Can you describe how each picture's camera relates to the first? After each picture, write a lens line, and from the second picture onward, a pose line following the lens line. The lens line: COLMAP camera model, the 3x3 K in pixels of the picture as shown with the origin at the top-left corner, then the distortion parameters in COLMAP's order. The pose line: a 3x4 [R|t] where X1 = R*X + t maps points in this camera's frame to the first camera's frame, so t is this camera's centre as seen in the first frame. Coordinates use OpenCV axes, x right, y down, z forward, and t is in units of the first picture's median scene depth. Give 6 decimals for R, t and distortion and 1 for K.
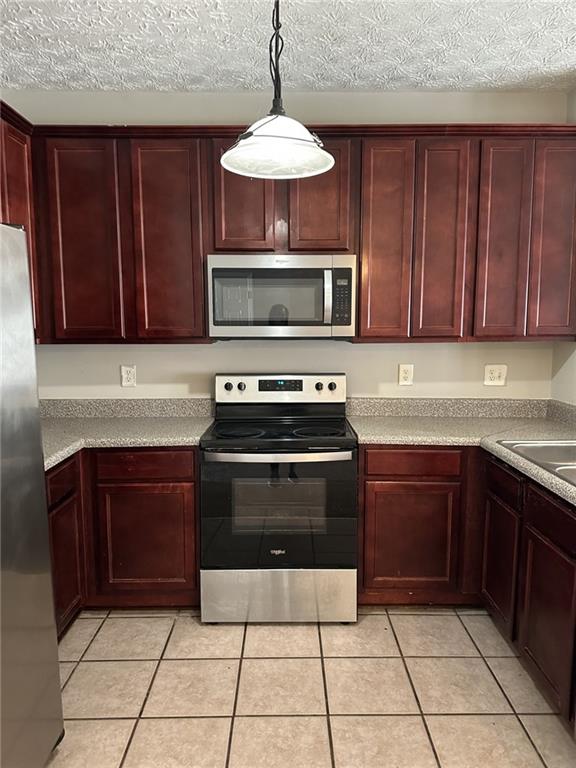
lens RADIAL K [[549.1, 0, 291.5], [0, 549.1, 385.2], [0, 0, 1]] dist [0.093313, -0.117851]
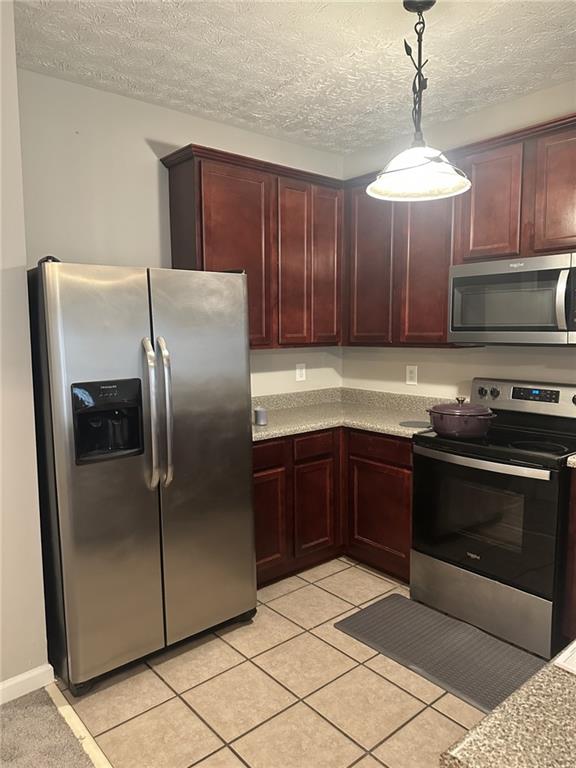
lens RADIAL K [[549.1, 0, 291.5], [0, 549.1, 385.2], [0, 0, 1]] dist [0.093313, -0.117851]
pose [[0.635199, 0.077840, -0.768416, 0.498003], [-0.084022, 0.995968, 0.031436, -0.012575], [0.767765, 0.044596, 0.639178, 0.082103]]
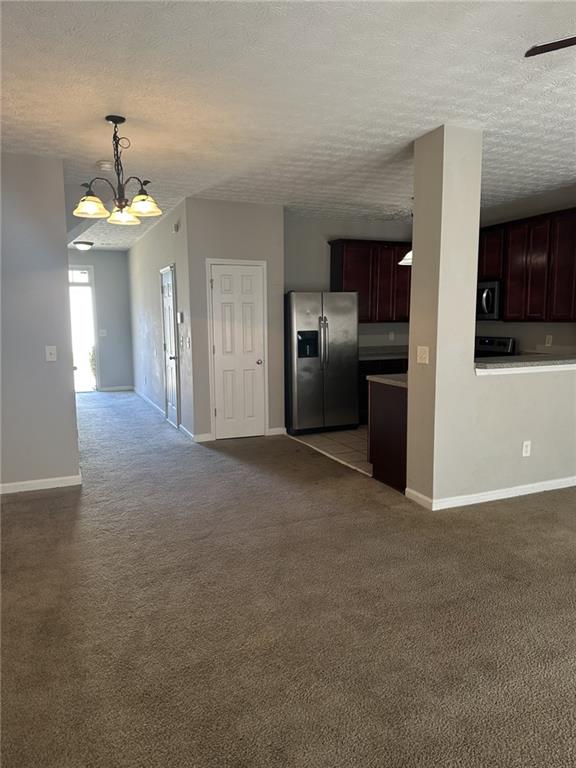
lens RADIAL K [[549.1, 0, 291.5], [0, 549.1, 385.2], [0, 0, 1]] dist [0.093313, -0.117851]
pose [[0.396686, 0.115059, -0.910715, 1.900842], [-0.102078, 0.991489, 0.080801, 0.079161], [0.912261, 0.060911, 0.405055, -0.637089]]
